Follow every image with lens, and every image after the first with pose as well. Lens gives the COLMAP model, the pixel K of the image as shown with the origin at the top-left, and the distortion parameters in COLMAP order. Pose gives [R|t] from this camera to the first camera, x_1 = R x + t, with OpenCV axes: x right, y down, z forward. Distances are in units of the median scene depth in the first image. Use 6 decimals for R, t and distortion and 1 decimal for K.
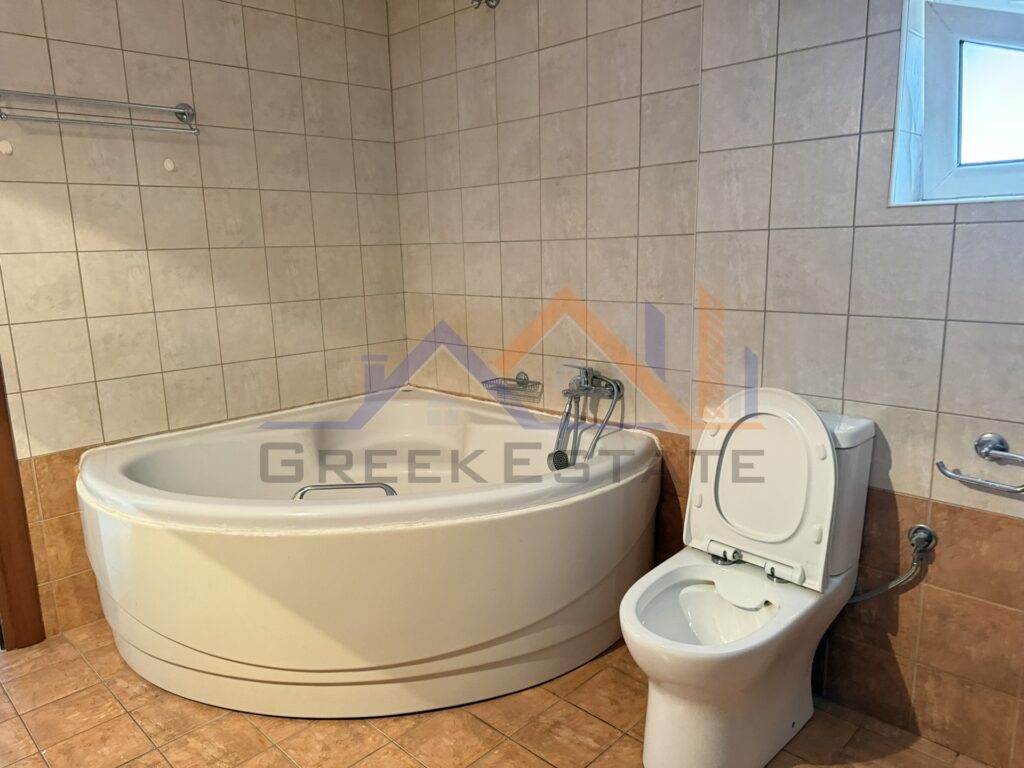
lens RADIAL K [[737.0, 0, 512.0], [0, 737.0, 384.0], [0, 0, 1]] dist [0.089526, -0.078691]
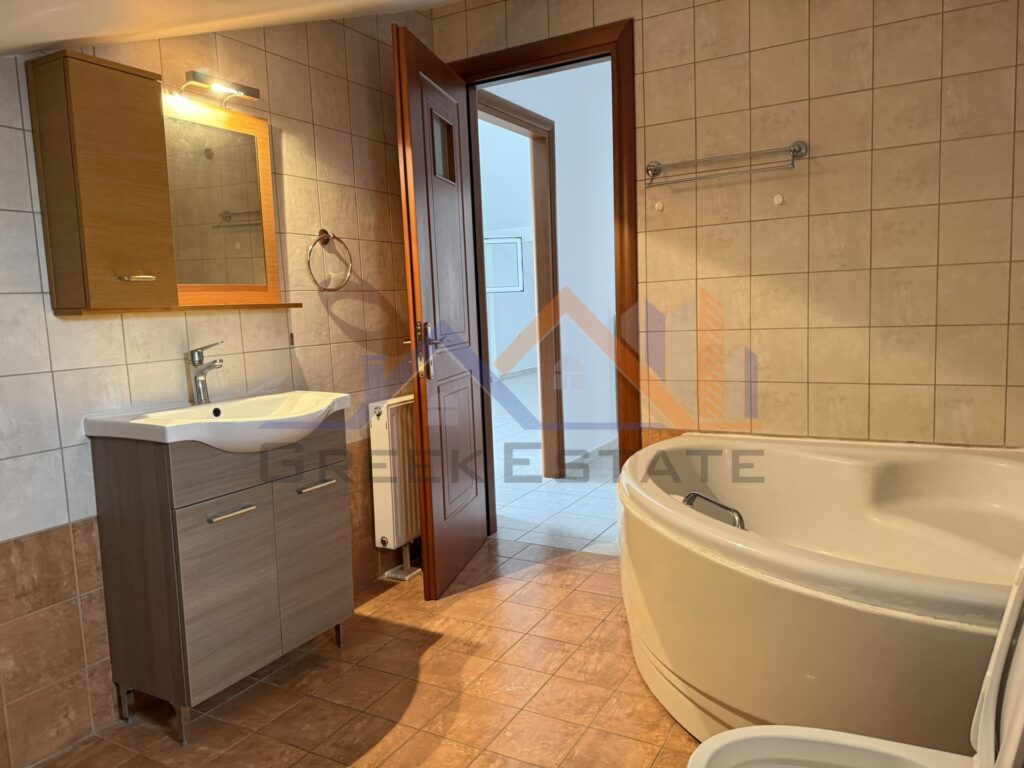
lens RADIAL K [[737.0, 0, 512.0], [0, 737.0, 384.0], [0, 0, 1]] dist [0.089526, -0.078691]
pose [[0.282141, 0.130492, -0.950457, 0.515958], [-0.149735, 0.984555, 0.090725, -0.060935], [0.947616, 0.116719, 0.297322, 0.316006]]
